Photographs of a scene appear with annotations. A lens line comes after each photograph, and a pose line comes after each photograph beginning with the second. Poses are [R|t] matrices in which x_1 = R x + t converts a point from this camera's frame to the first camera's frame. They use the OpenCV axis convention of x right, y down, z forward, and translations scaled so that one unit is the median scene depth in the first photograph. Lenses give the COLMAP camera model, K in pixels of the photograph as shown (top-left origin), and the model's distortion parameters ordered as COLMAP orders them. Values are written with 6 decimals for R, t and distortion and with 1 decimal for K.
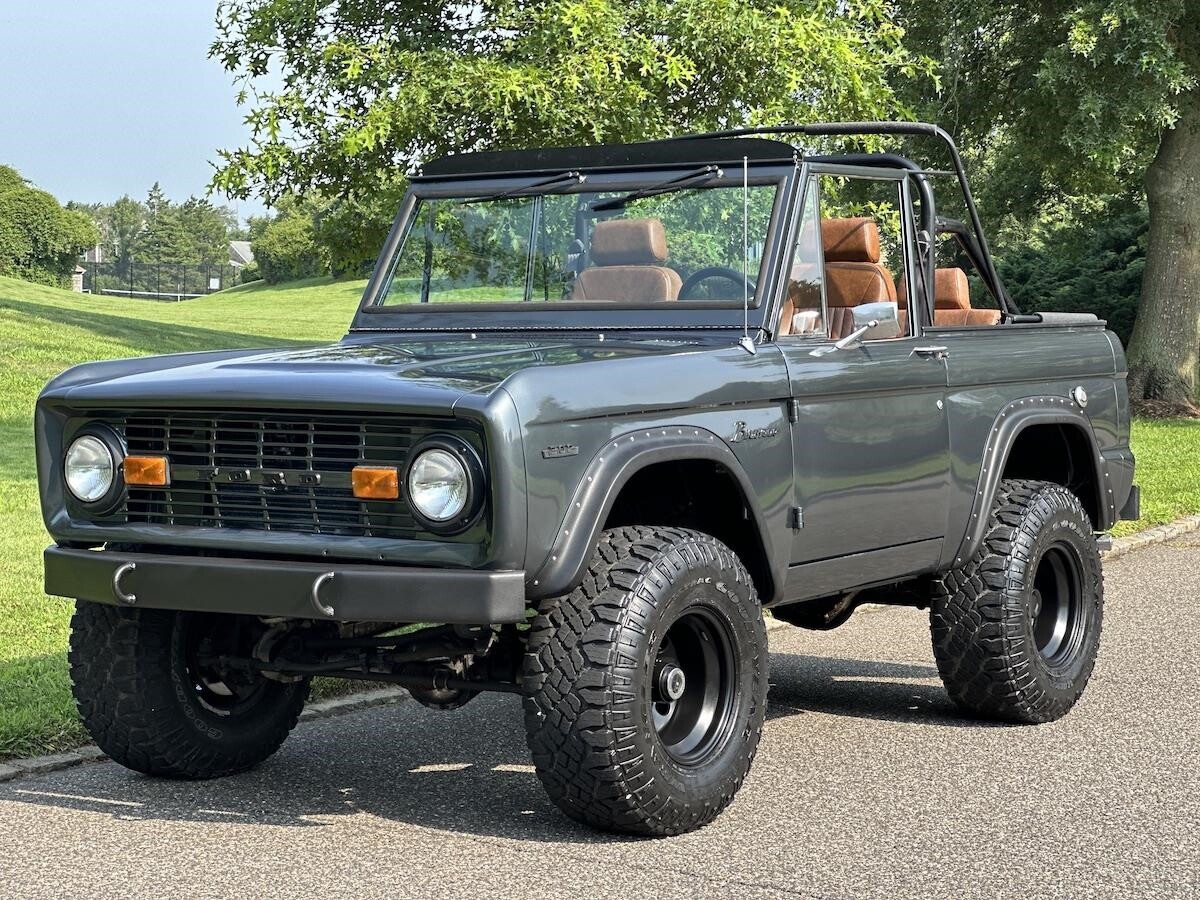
lens RADIAL K [[2711.1, 0, 602.7], [0, 2711.1, 425.4], [0, 0, 1]] dist [0.132369, -0.169642]
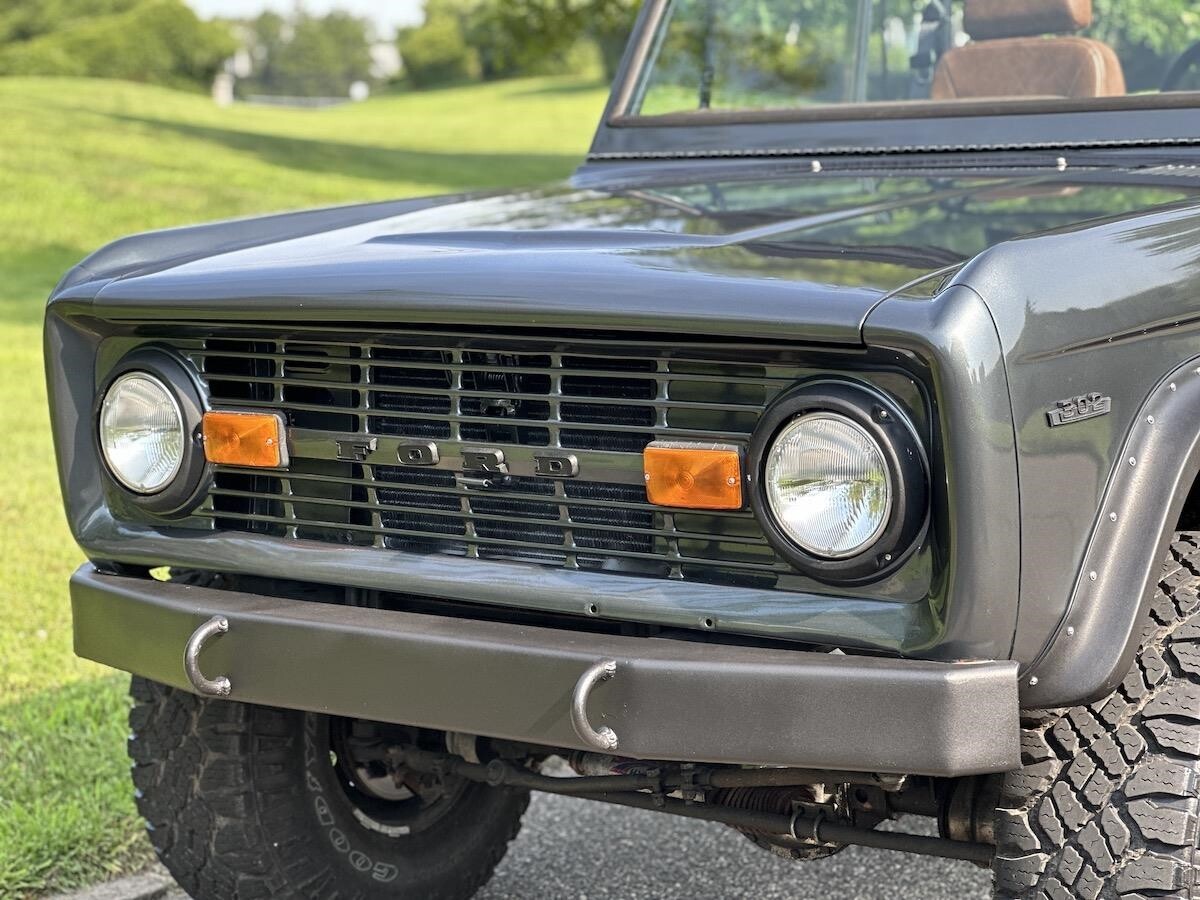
lens RADIAL K [[2712.8, 0, 548.0], [0, 2712.8, 447.7], [0, 0, 1]] dist [0.093041, 0.600506]
pose [[0.996919, -0.019142, -0.076061, -0.067815], [0.025255, 0.996455, 0.080243, -0.023097], [0.074256, -0.081917, 0.993869, 0.475337]]
